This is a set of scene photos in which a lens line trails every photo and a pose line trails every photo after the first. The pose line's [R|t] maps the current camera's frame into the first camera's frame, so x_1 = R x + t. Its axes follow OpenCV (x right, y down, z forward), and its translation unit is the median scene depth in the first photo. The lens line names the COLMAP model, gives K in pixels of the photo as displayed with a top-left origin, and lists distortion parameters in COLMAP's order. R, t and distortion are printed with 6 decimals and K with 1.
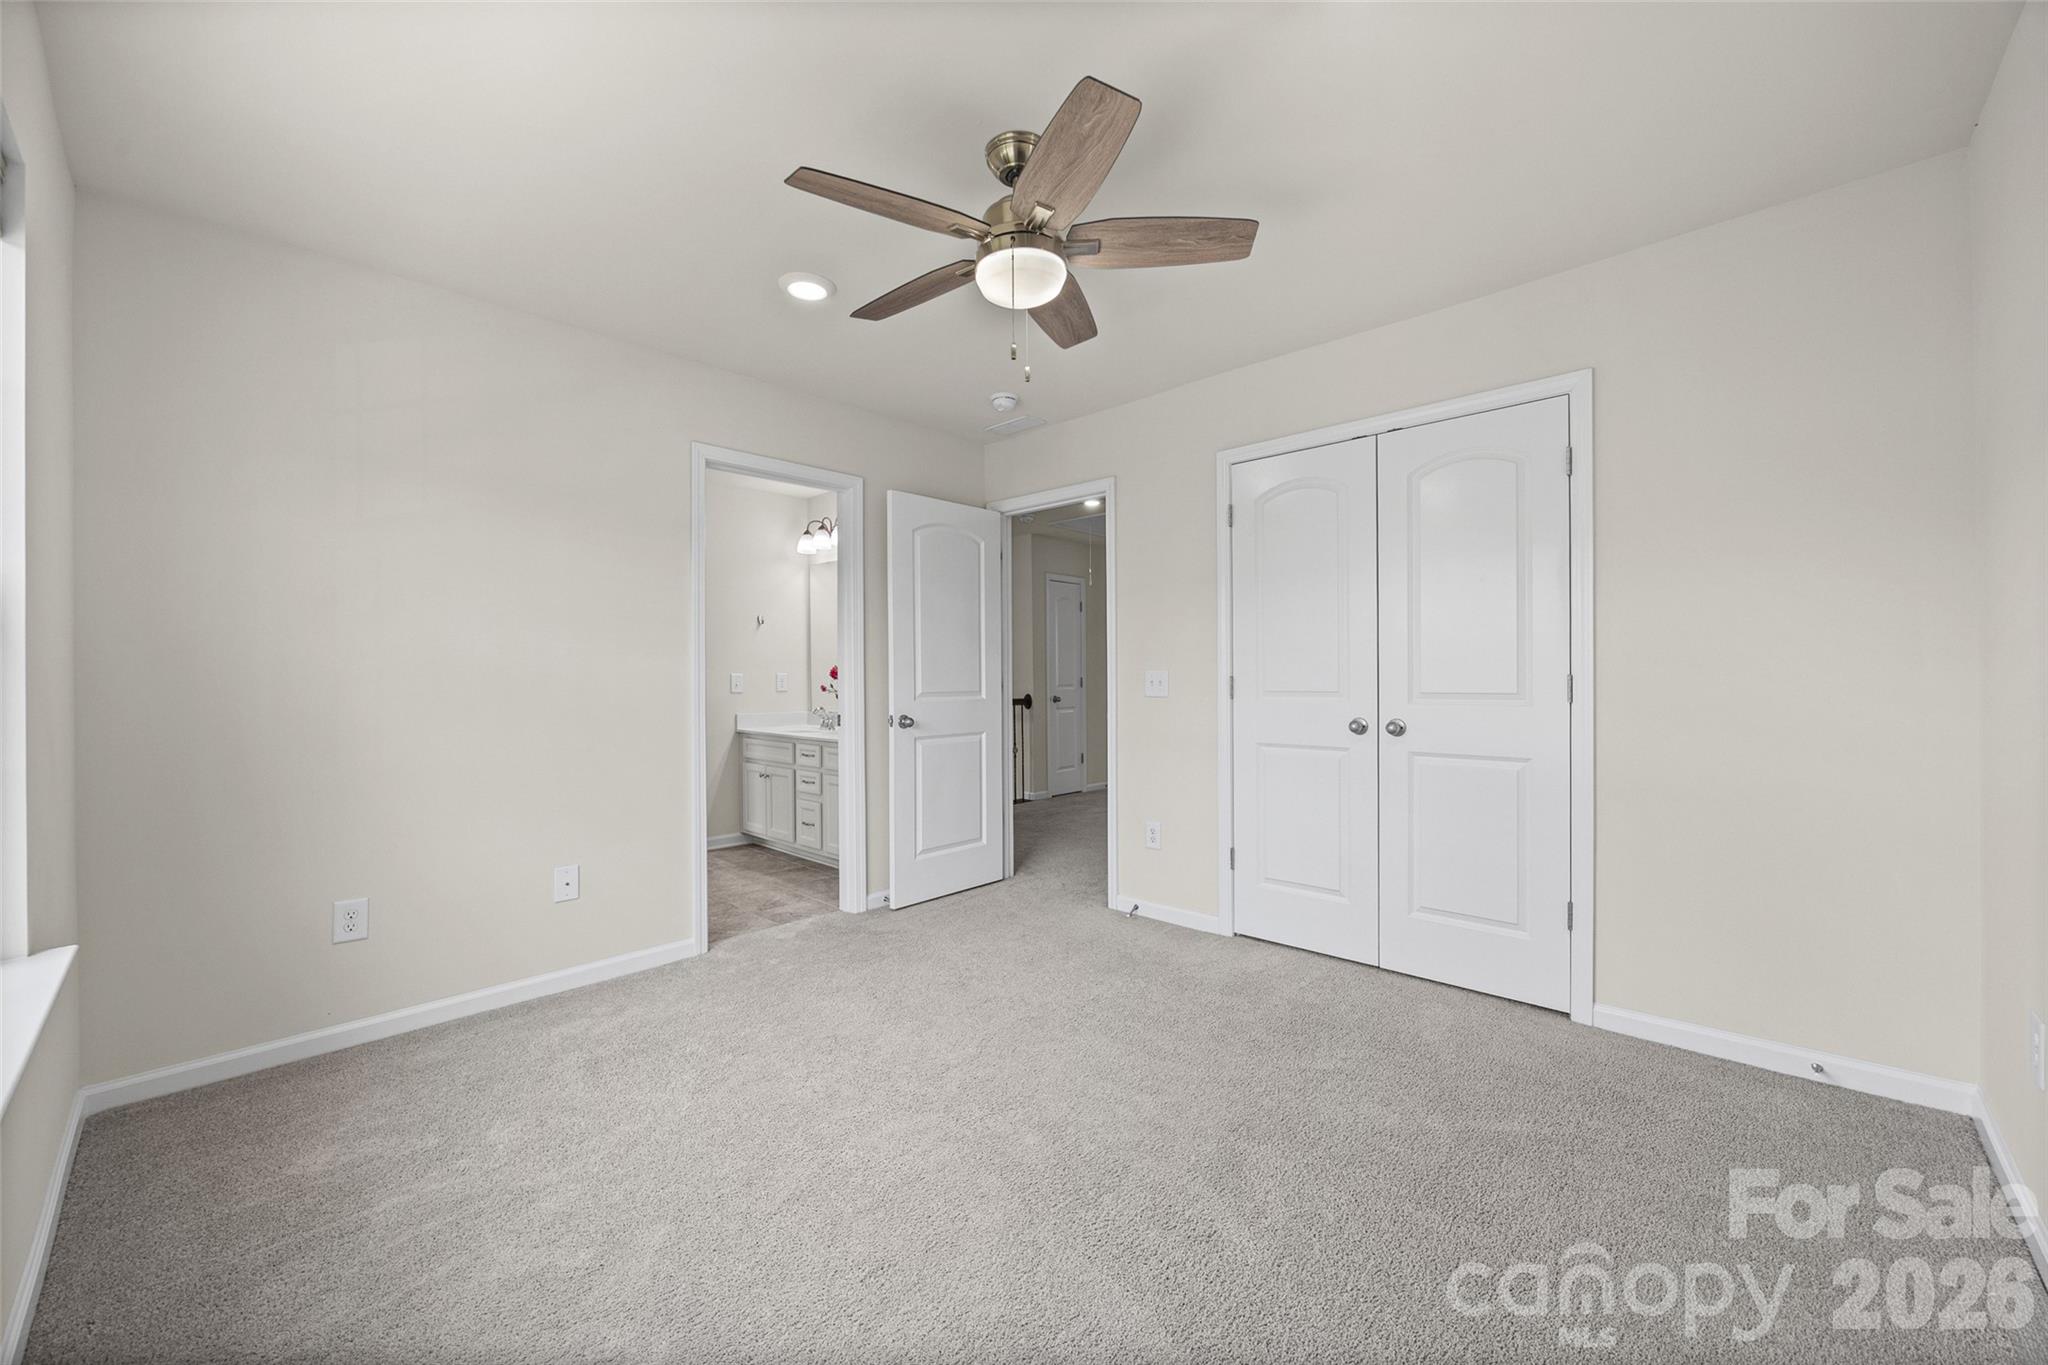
lens RADIAL K [[796.0, 0, 1024.0], [0, 796.0, 682.5], [0, 0, 1]] dist [-0.004051, -0.000227]
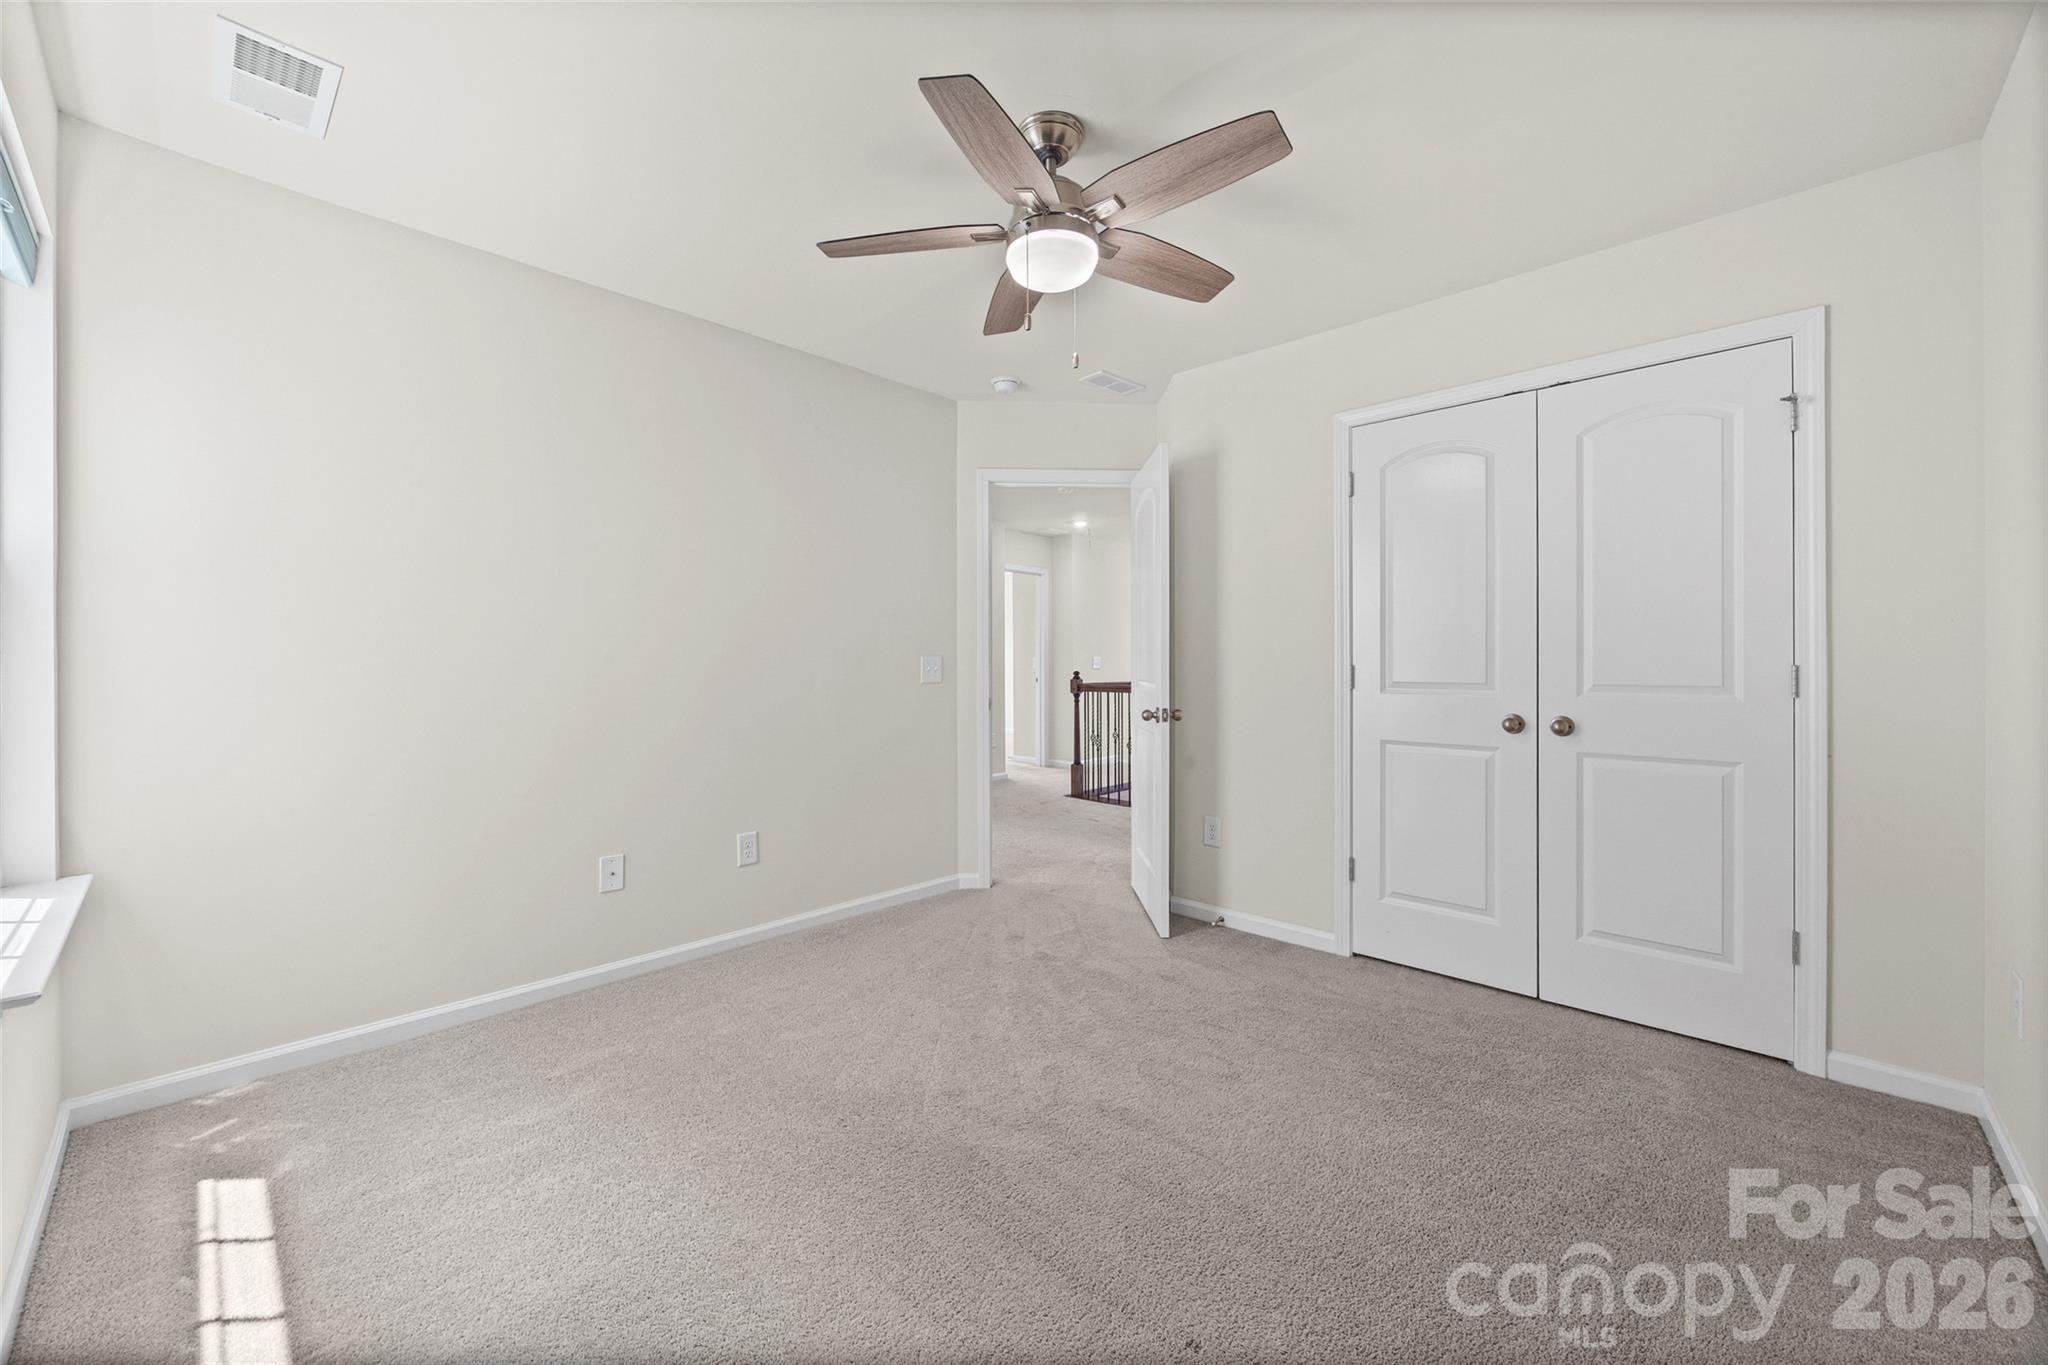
lens RADIAL K [[793.2, 0, 1015.6], [0, 793.2, 659.1], [0, 0, 1]] dist [0.000049, -0.000101]
pose [[0.999957, 0.003933, -0.008415, -0.120512], [-0.004063, 0.999872, -0.015493, 0.001686], [0.008353, 0.015527, 0.999845, 0.118812]]
